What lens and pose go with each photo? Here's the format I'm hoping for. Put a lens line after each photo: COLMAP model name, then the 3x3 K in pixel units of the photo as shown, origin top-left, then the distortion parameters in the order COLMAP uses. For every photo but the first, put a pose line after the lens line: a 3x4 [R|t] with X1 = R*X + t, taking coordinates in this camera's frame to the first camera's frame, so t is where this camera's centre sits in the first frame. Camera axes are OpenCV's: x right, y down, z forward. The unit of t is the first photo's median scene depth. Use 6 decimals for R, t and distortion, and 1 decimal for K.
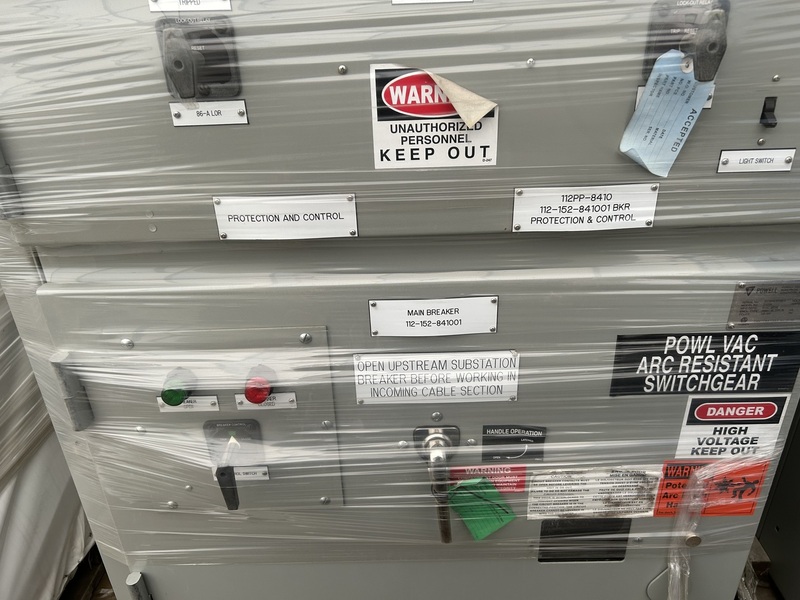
lens RADIAL K [[593.1, 0, 403.3], [0, 593.1, 299.2], [0, 0, 1]] dist [0.058715, -0.066852]
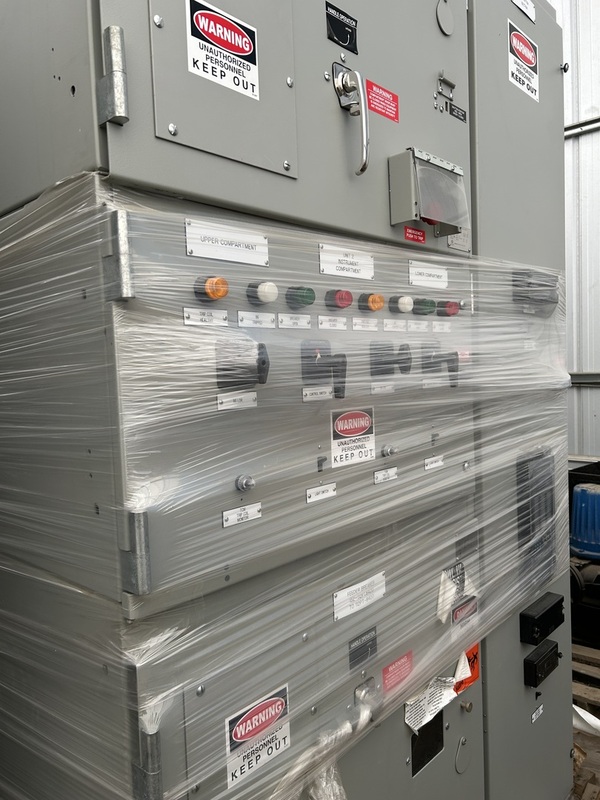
lens RADIAL K [[593.1, 0, 300.2], [0, 593.1, 402.7], [0, 0, 1]] dist [0.058715, -0.066852]
pose [[0.656511, -0.025032, 0.753901, -0.895418], [0.347769, 0.896936, -0.273062, 0.863709], [-0.669366, 0.441452, 0.597553, 0.404515]]
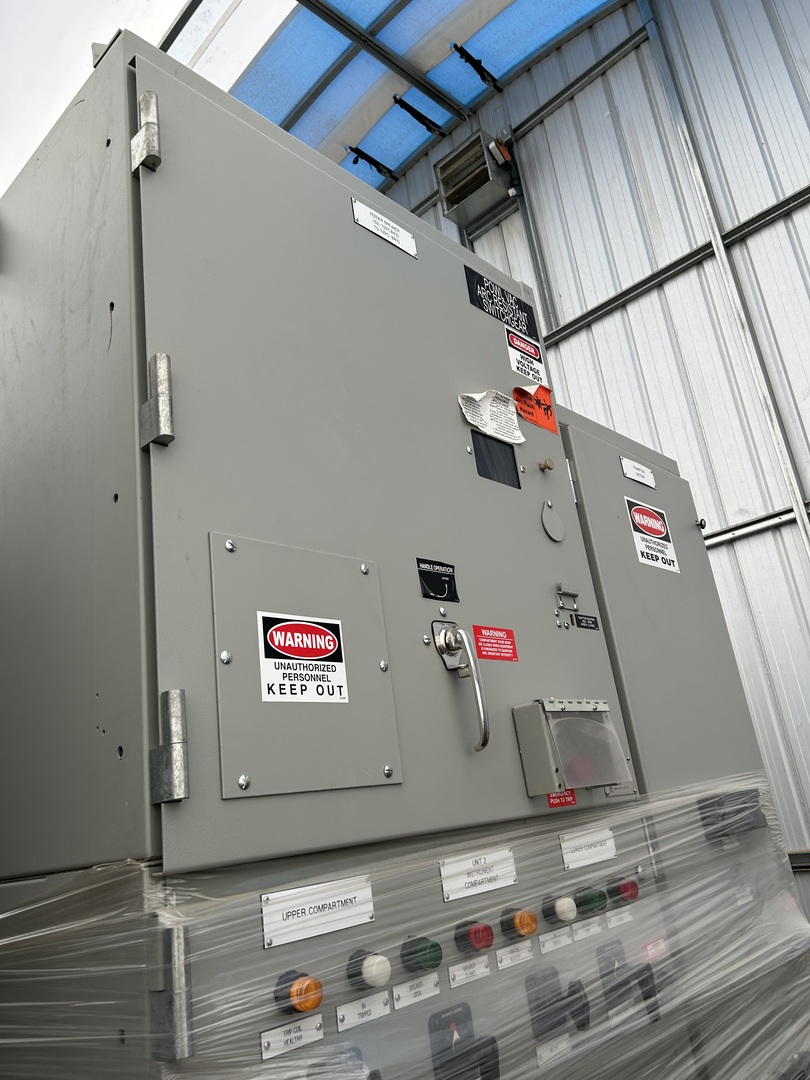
lens RADIAL K [[800.7, 0, 407.6], [0, 800.7, 546.8], [0, 0, 1]] dist [0.058715, -0.066852]
pose [[0.663364, 0.198728, 0.721426, -0.977134], [0.423392, 0.695250, -0.580833, 0.531795], [-0.616999, 0.690750, 0.377064, 0.131186]]
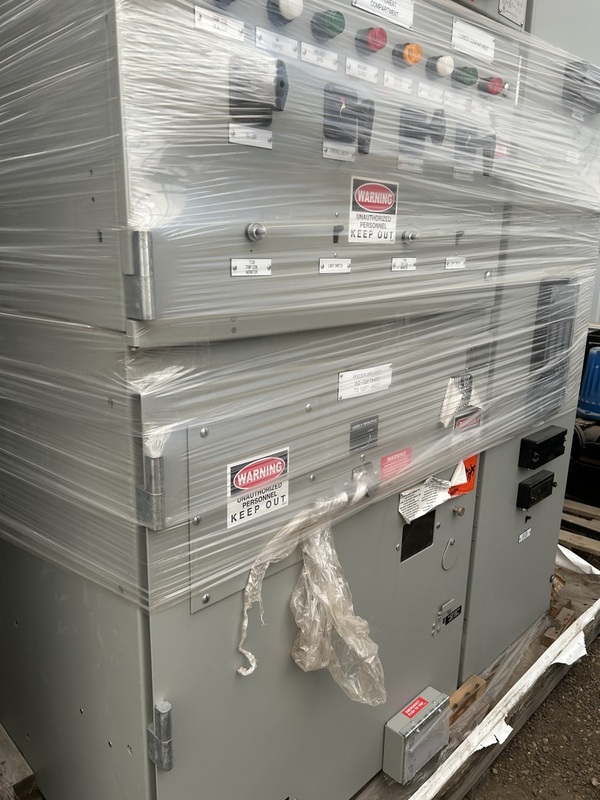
lens RADIAL K [[593.1, 0, 293.0], [0, 593.1, 403.2], [0, 0, 1]] dist [0.058715, -0.066852]
pose [[0.683724, -0.130701, 0.717941, -0.873891], [0.285167, 0.953455, -0.098000, 1.128576], [-0.671715, 0.271738, 0.689171, 0.550211]]
